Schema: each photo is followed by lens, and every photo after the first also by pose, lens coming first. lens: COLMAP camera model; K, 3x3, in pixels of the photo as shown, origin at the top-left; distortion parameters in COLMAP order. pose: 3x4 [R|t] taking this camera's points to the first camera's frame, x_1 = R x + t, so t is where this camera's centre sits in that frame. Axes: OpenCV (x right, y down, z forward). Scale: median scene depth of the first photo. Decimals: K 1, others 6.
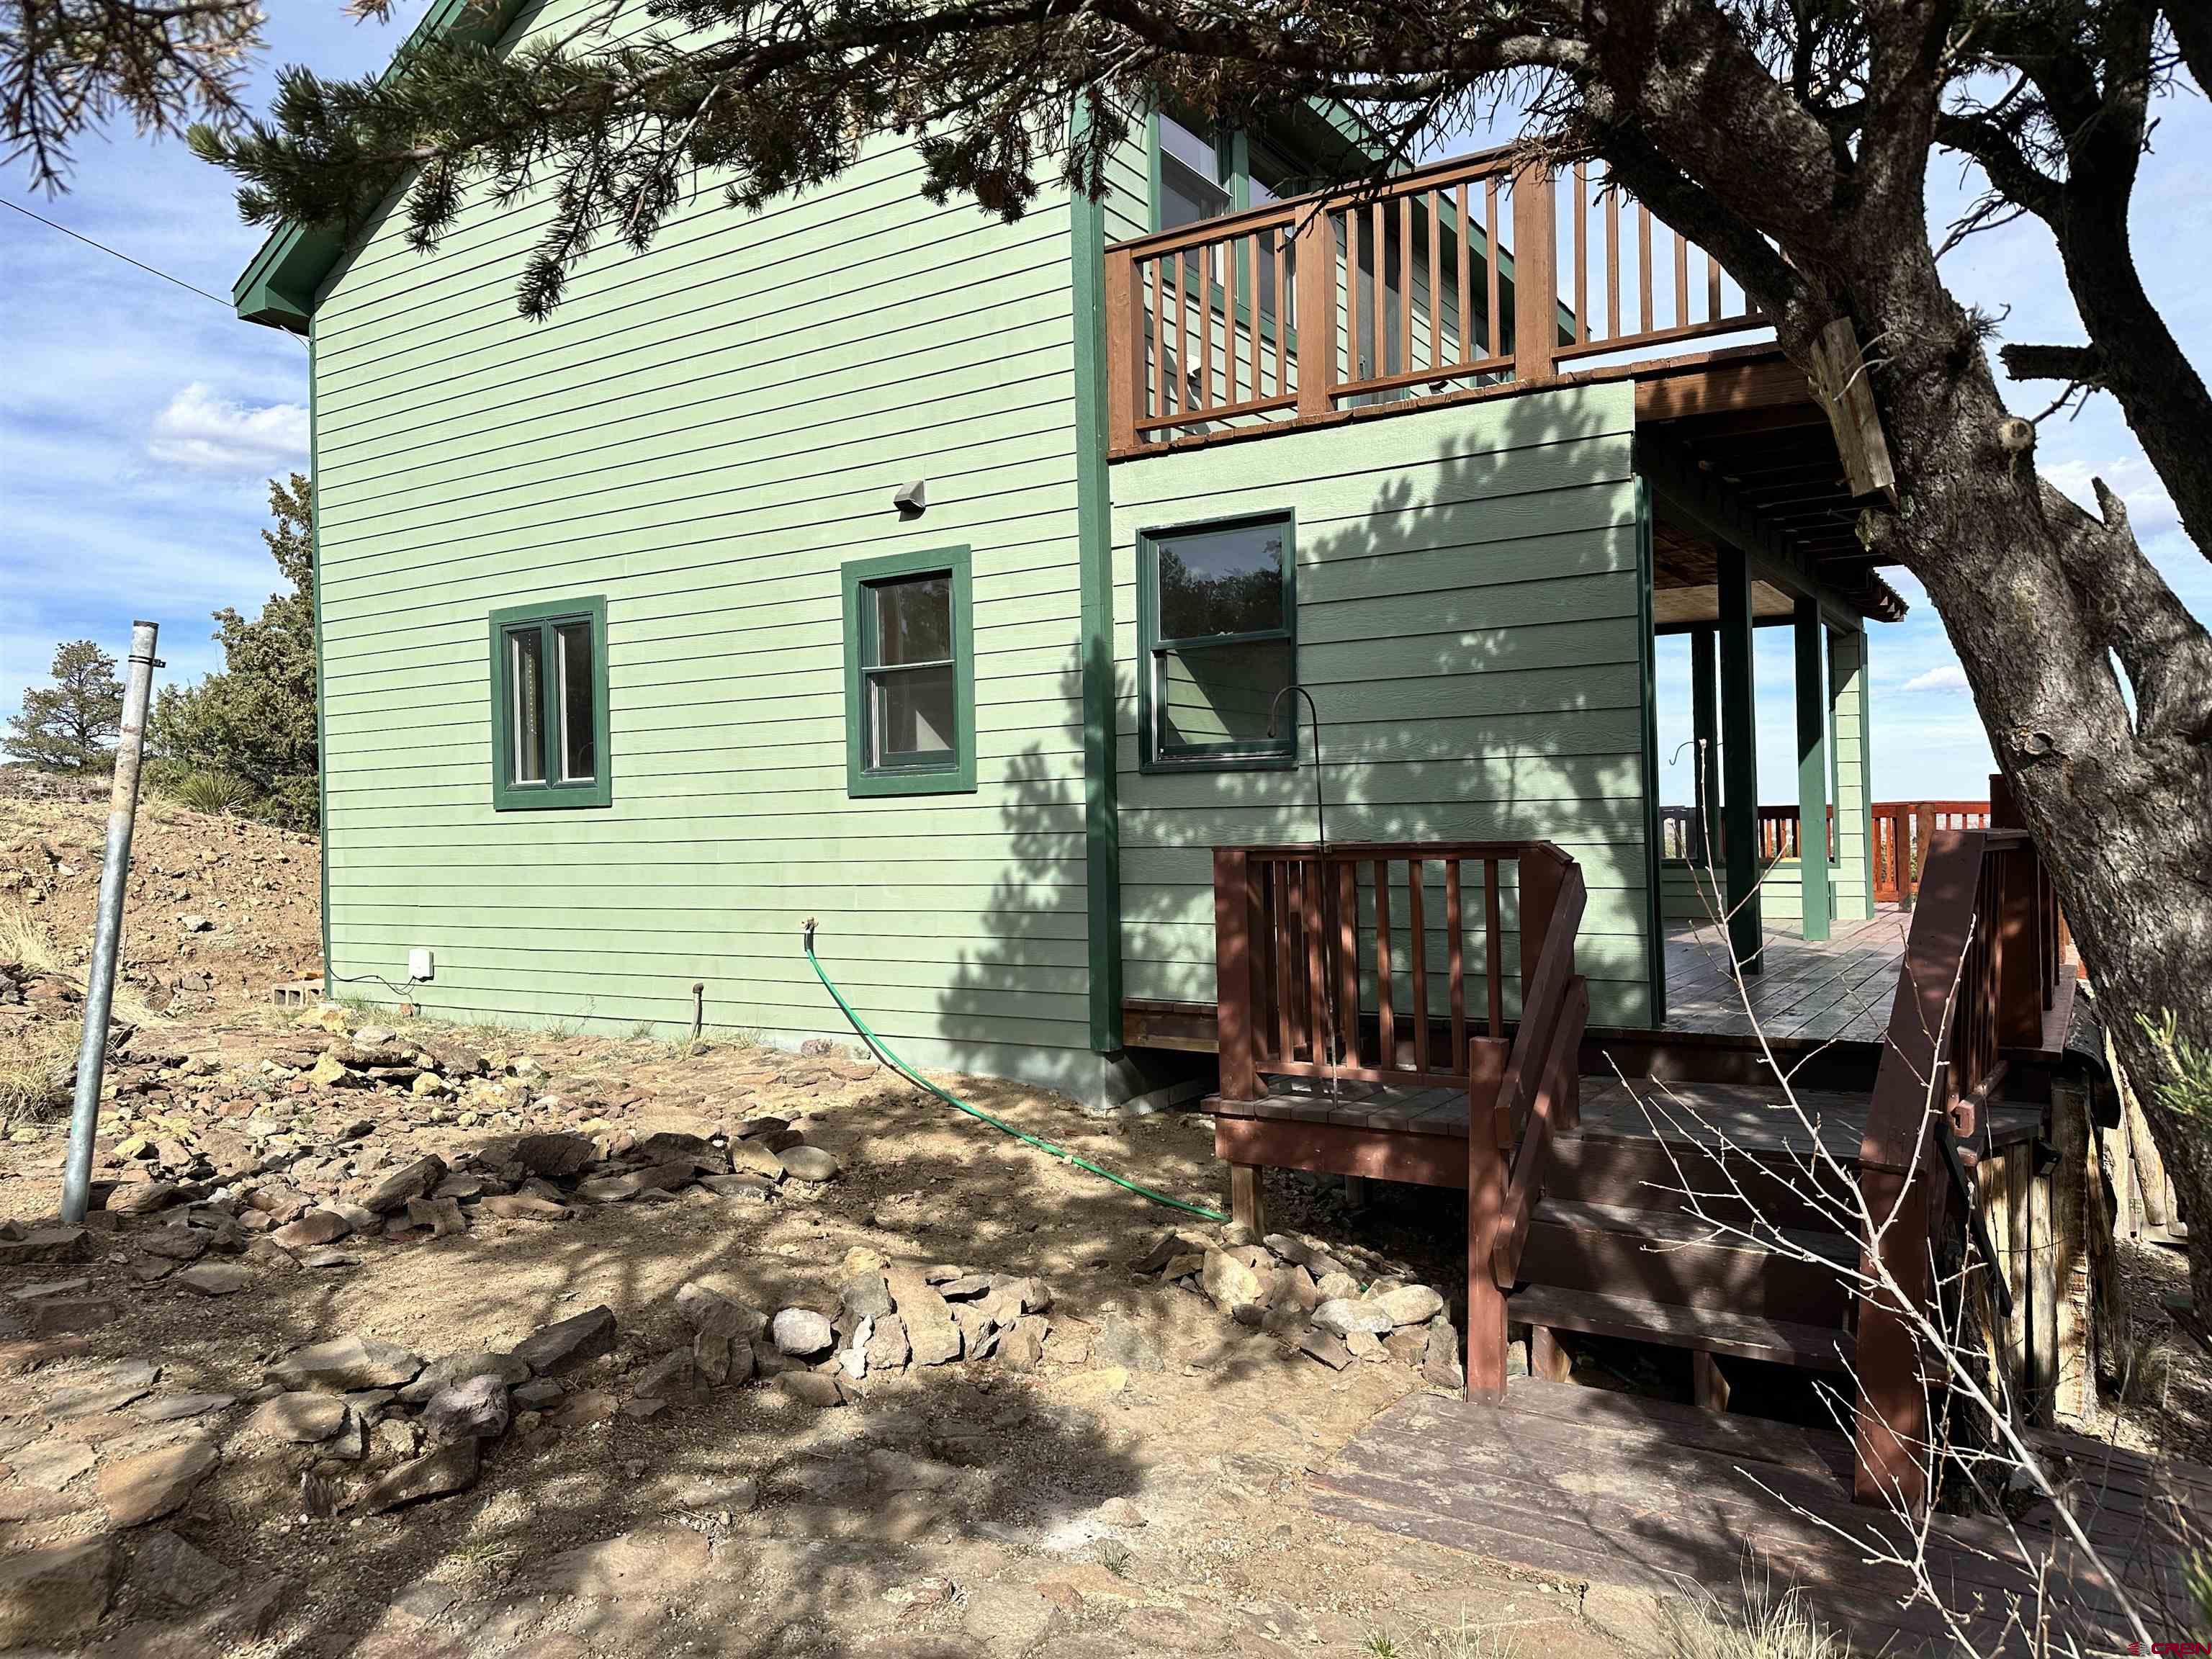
lens RADIAL K [[1515.9, 0, 1106.0], [0, 1515.9, 829.5], [0, 0, 1]] dist [0.044238, 0.000425]
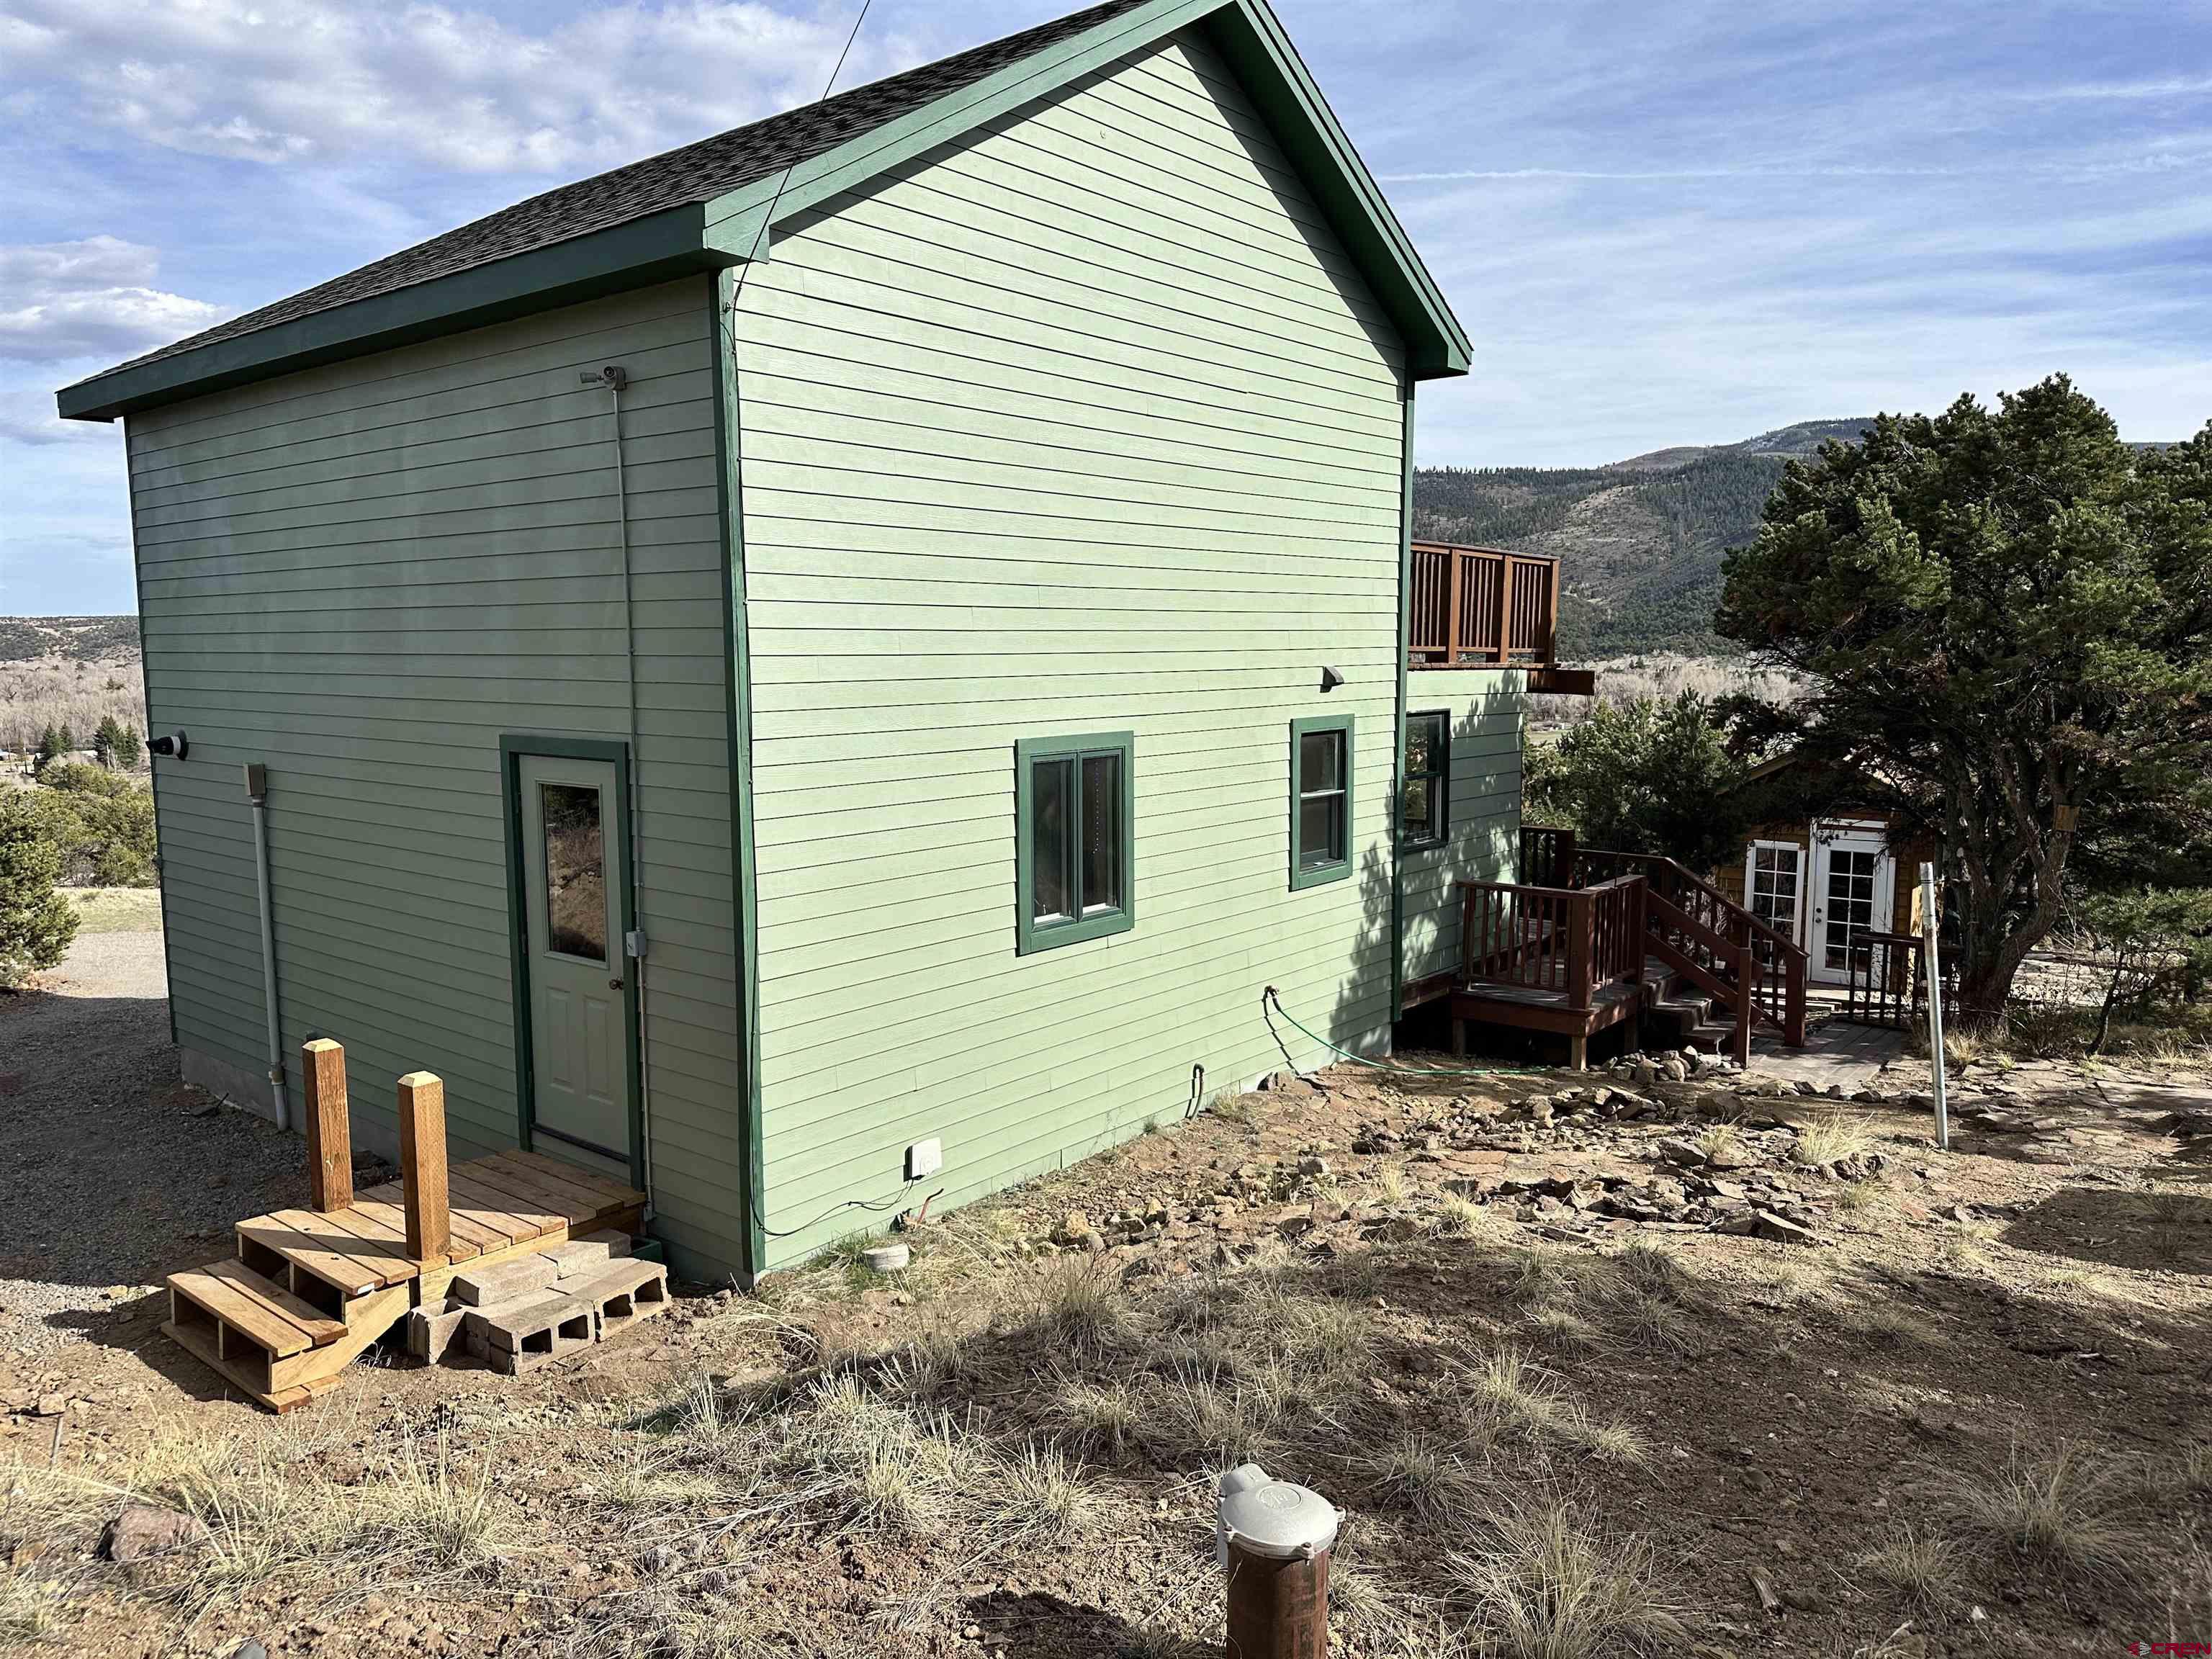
lens RADIAL K [[1515.9, 0, 1106.0], [0, 1515.9, 829.5], [0, 0, 1]] dist [0.044238, 0.000425]
pose [[0.131216, -0.102326, 0.986059, -1.624231], [0.001014, 0.994672, 0.103085, -0.230528], [-0.991353, -0.012527, 0.130621, 1.051254]]
